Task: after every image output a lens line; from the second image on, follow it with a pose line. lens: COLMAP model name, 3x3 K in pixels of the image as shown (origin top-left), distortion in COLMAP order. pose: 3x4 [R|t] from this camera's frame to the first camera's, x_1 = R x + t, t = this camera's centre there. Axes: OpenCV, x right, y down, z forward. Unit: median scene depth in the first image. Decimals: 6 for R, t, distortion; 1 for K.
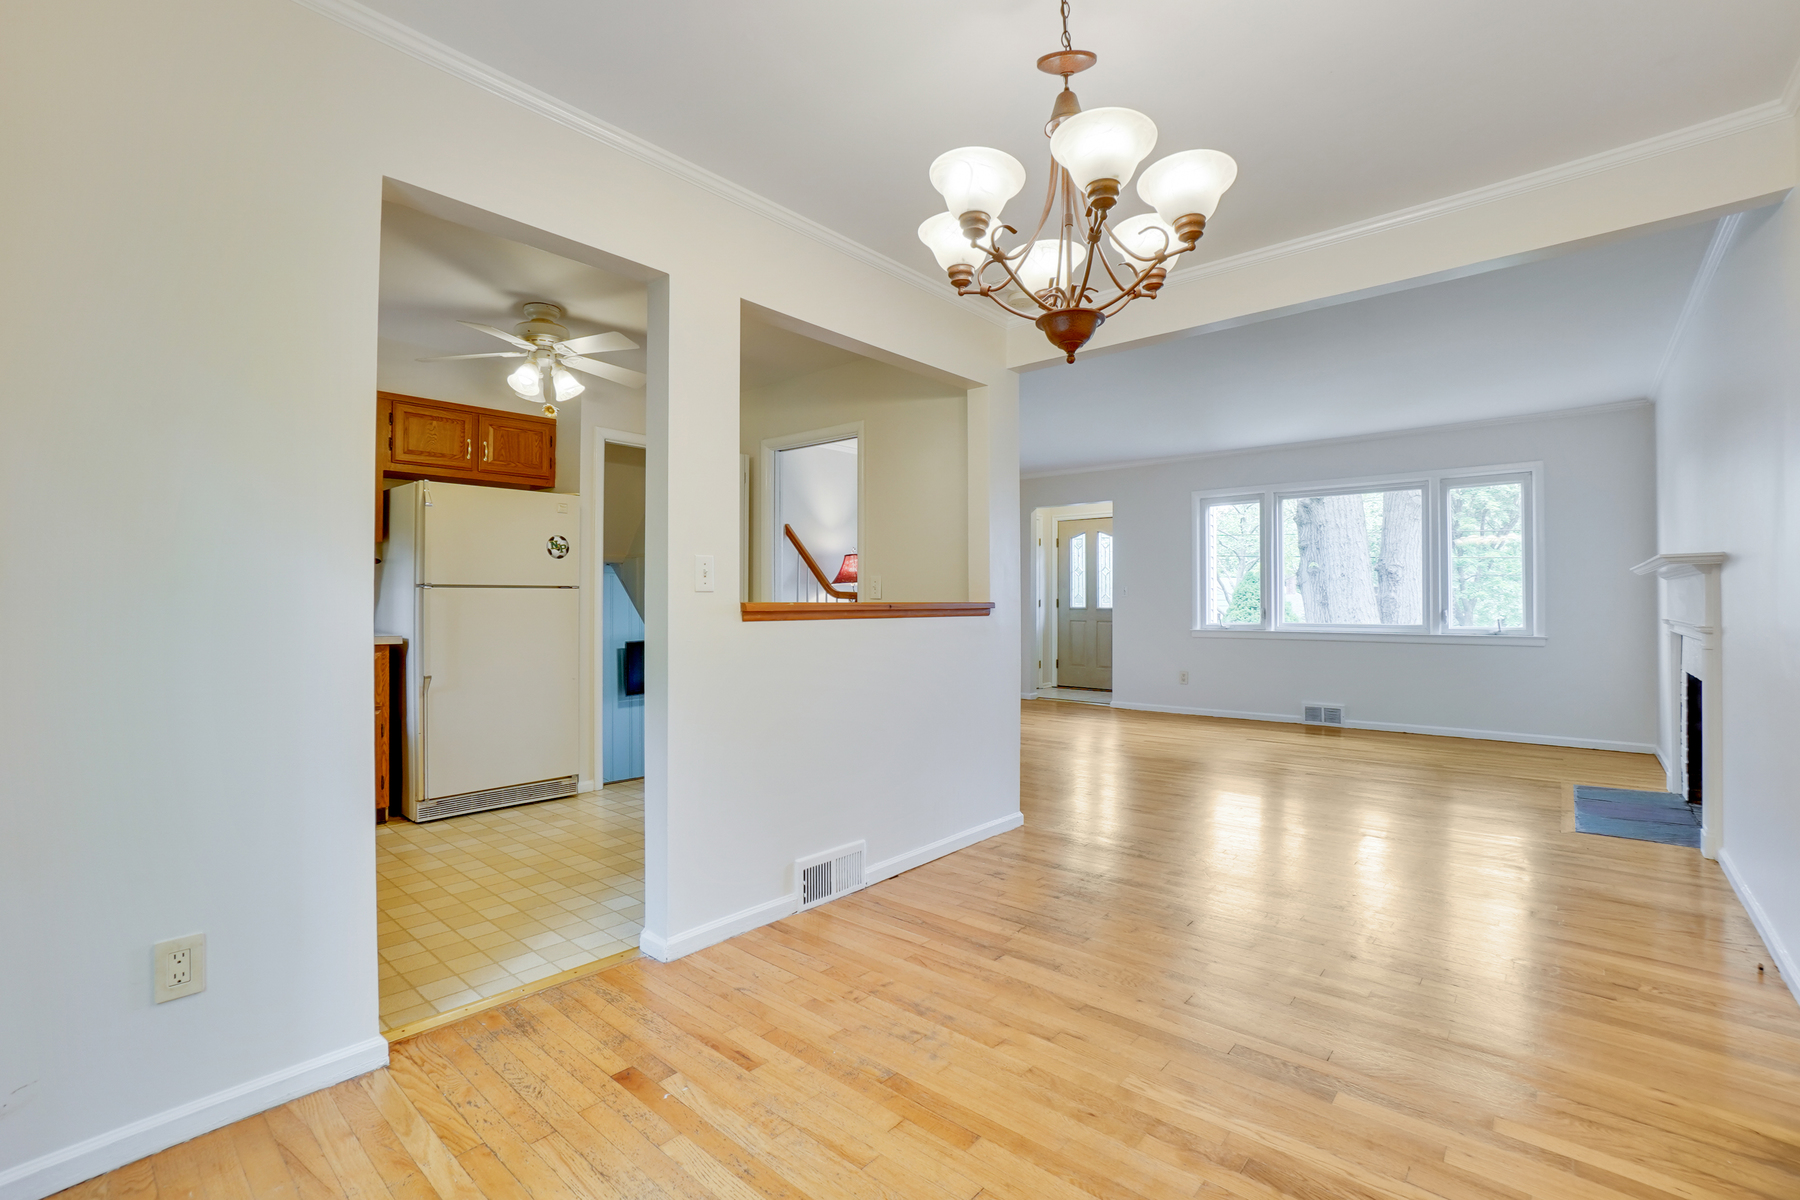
lens RADIAL K [[800.8, 0, 895.3], [0, 800.8, 591.3], [0, 0, 1]] dist [-0.048446, 0.014680]
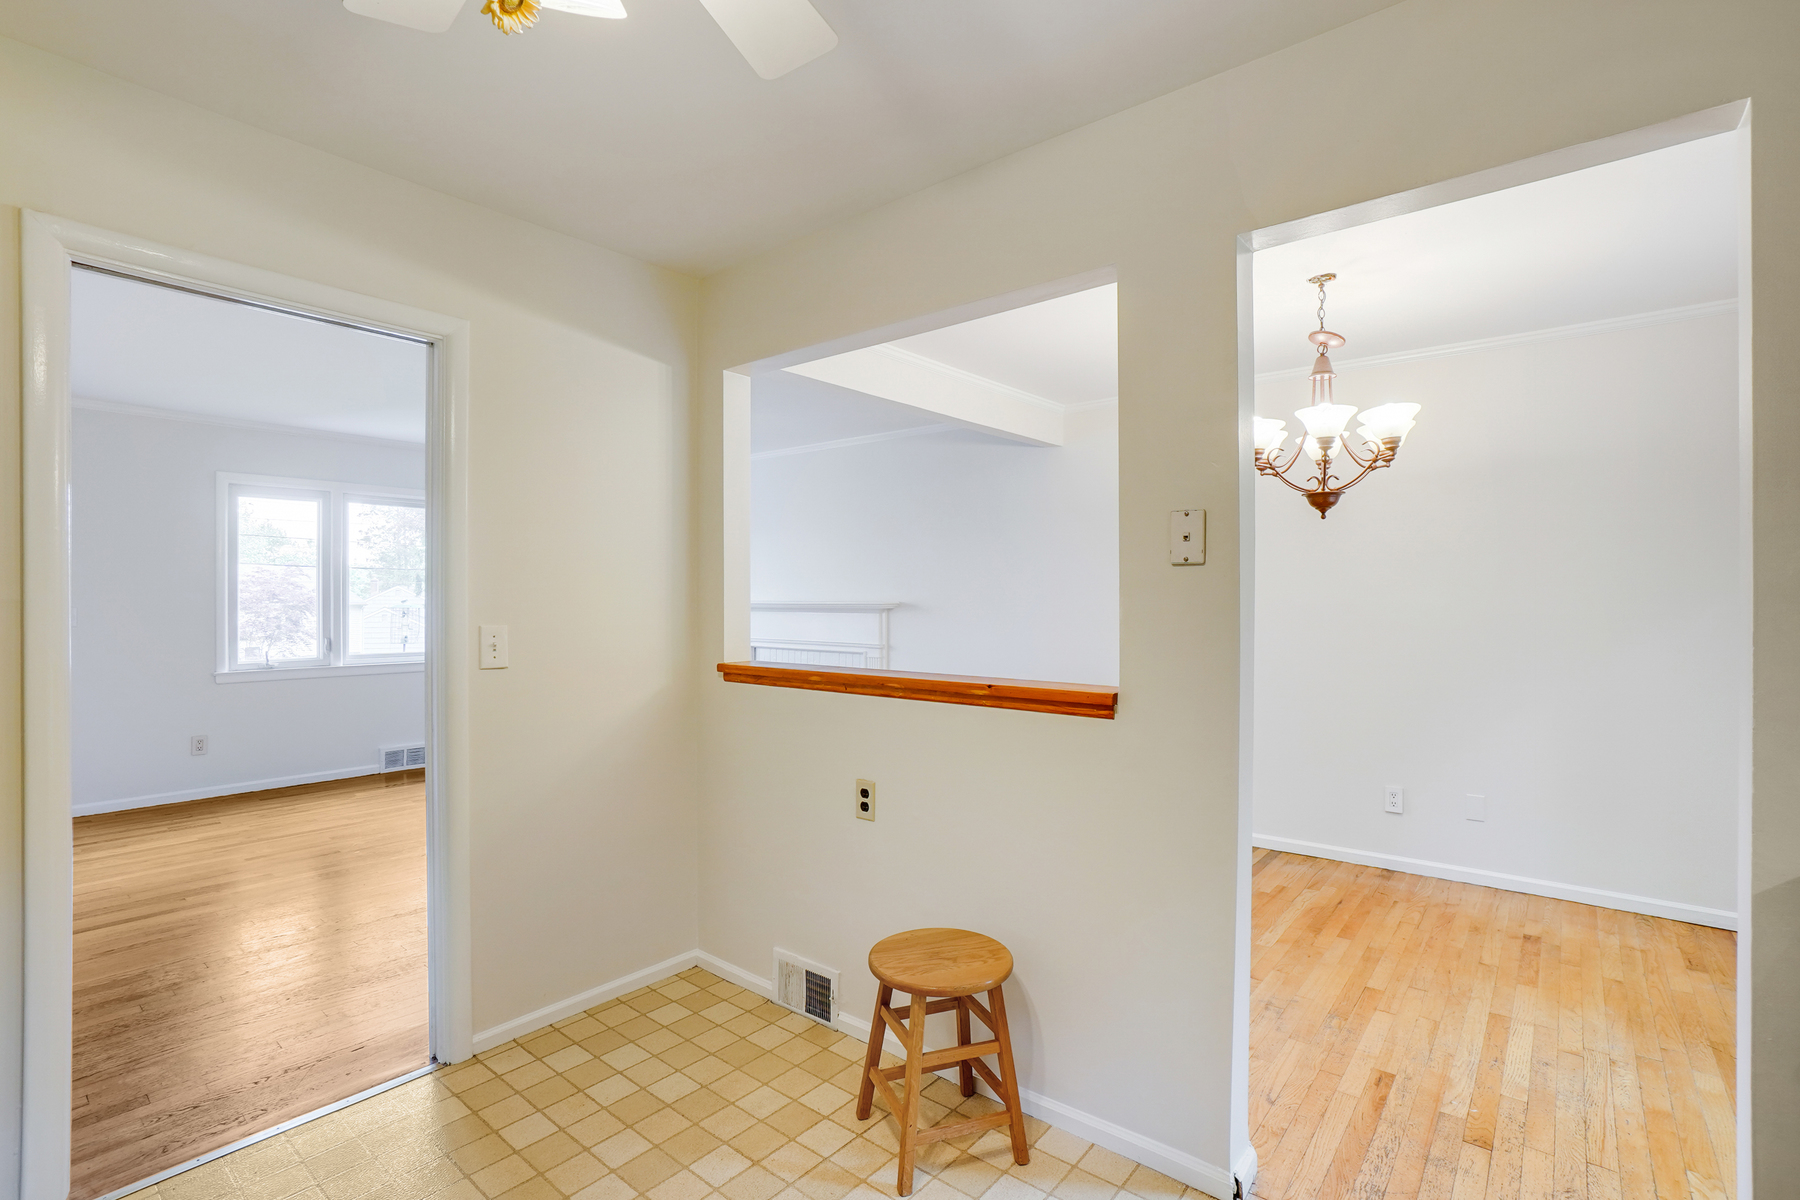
lens RADIAL K [[831.3, 0, 886.2], [0, 831.3, 600.9], [0, 0, 1]] dist [-0.024166, 0.003511]
pose [[-0.019082, -0.002635, 0.999814, -0.570903], [-0.013235, 0.999910, 0.002383, -0.038954], [-0.999730, -0.013187, -0.019115, 0.736033]]
